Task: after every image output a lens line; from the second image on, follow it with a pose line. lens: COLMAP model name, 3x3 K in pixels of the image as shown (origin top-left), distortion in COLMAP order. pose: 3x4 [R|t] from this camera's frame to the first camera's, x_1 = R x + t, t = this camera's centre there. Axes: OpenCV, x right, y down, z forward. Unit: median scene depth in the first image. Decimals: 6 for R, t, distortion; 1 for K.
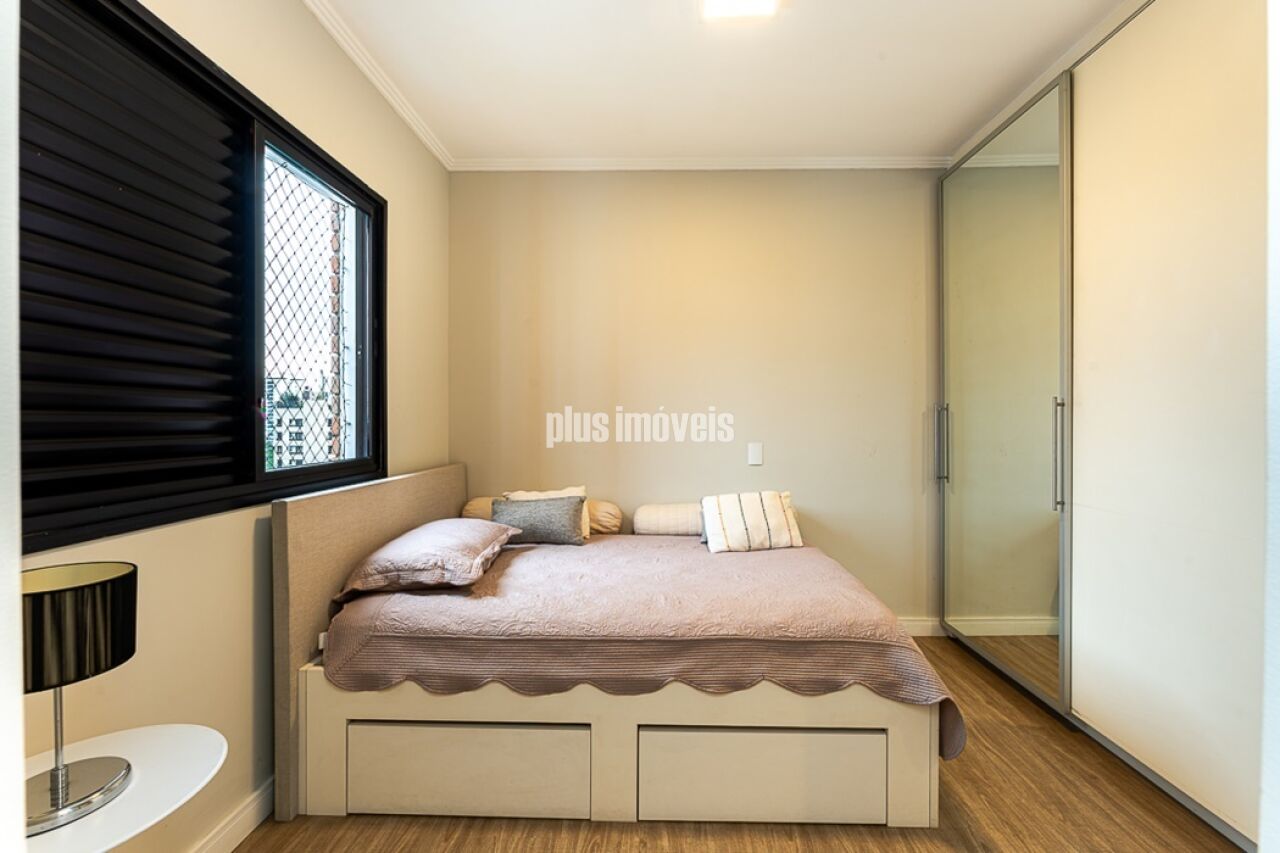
lens RADIAL K [[516.2, 0, 656.8], [0, 516.2, 423.1], [0, 0, 1]] dist [-0.005113, 0.000651]
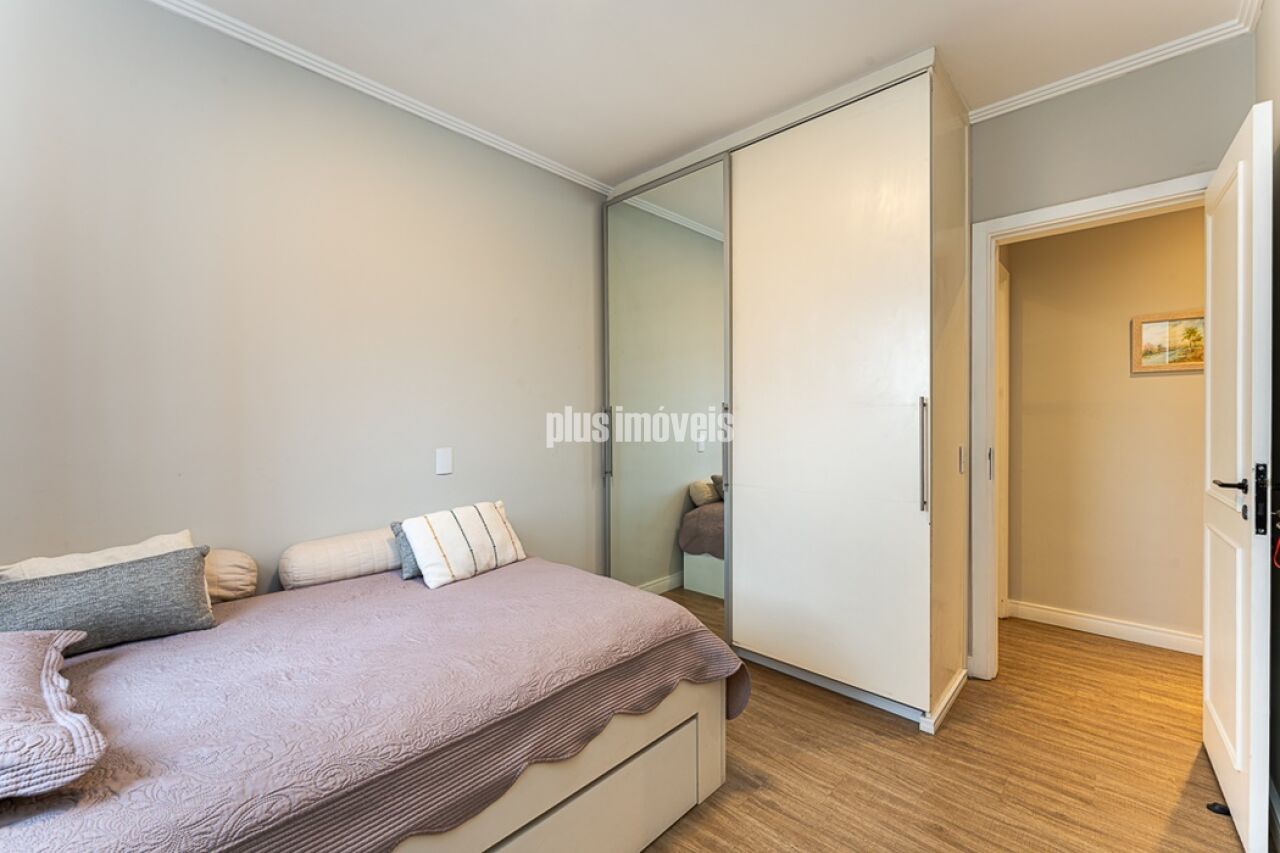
lens RADIAL K [[516.2, 0, 644.9], [0, 516.2, 420.8], [0, 0, 1]] dist [-0.005113, 0.000651]
pose [[0.681641, -0.001829, 0.731684, -0.359140], [0.004882, 0.999986, -0.002049, -0.004567], [-0.731670, 0.004968, 0.681641, 0.317338]]
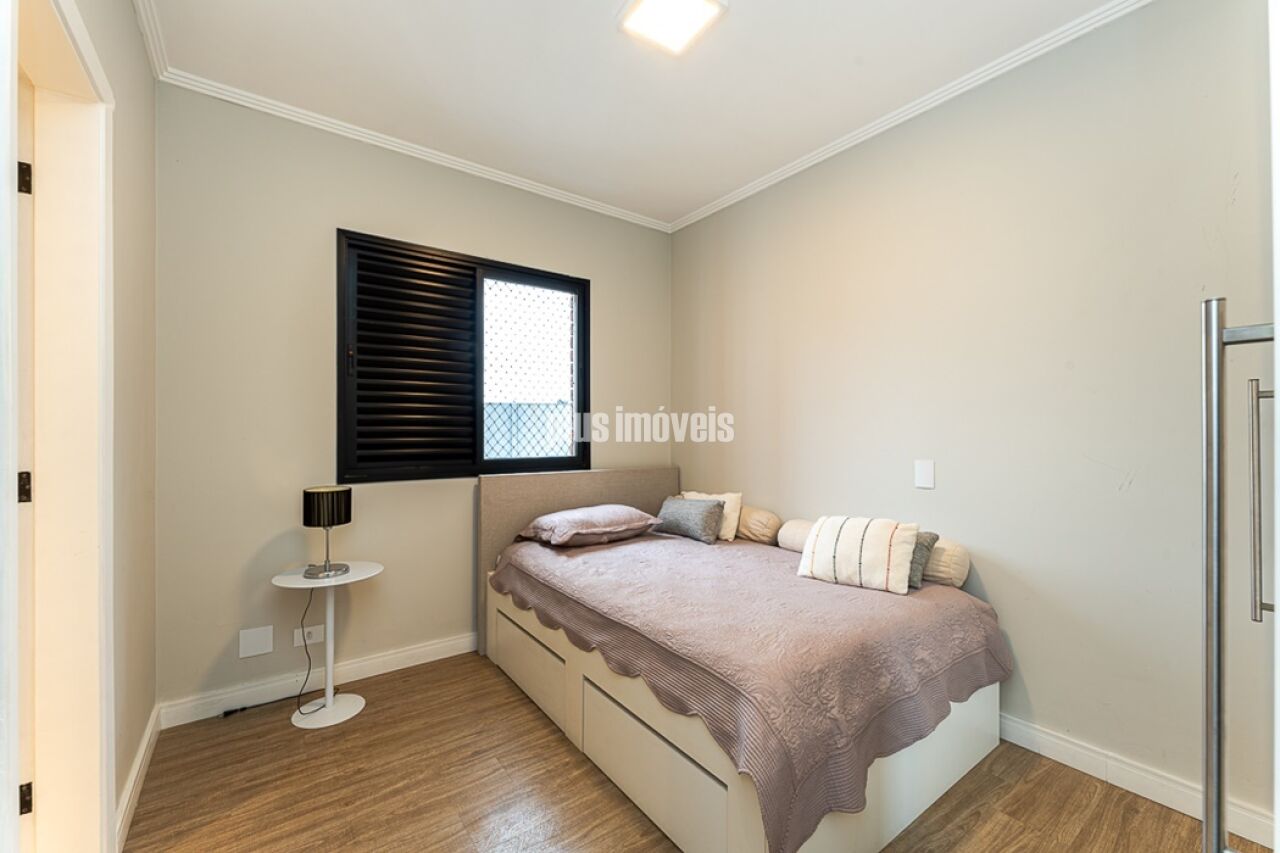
lens RADIAL K [[516.2, 0, 653.4], [0, 516.2, 432.5], [0, 0, 1]] dist [-0.005113, 0.000651]
pose [[0.614934, 0.001557, -0.788577, 0.946681], [-0.007045, 0.999969, -0.003519, 0.002510], [0.788547, 0.007719, 0.614926, 0.326530]]
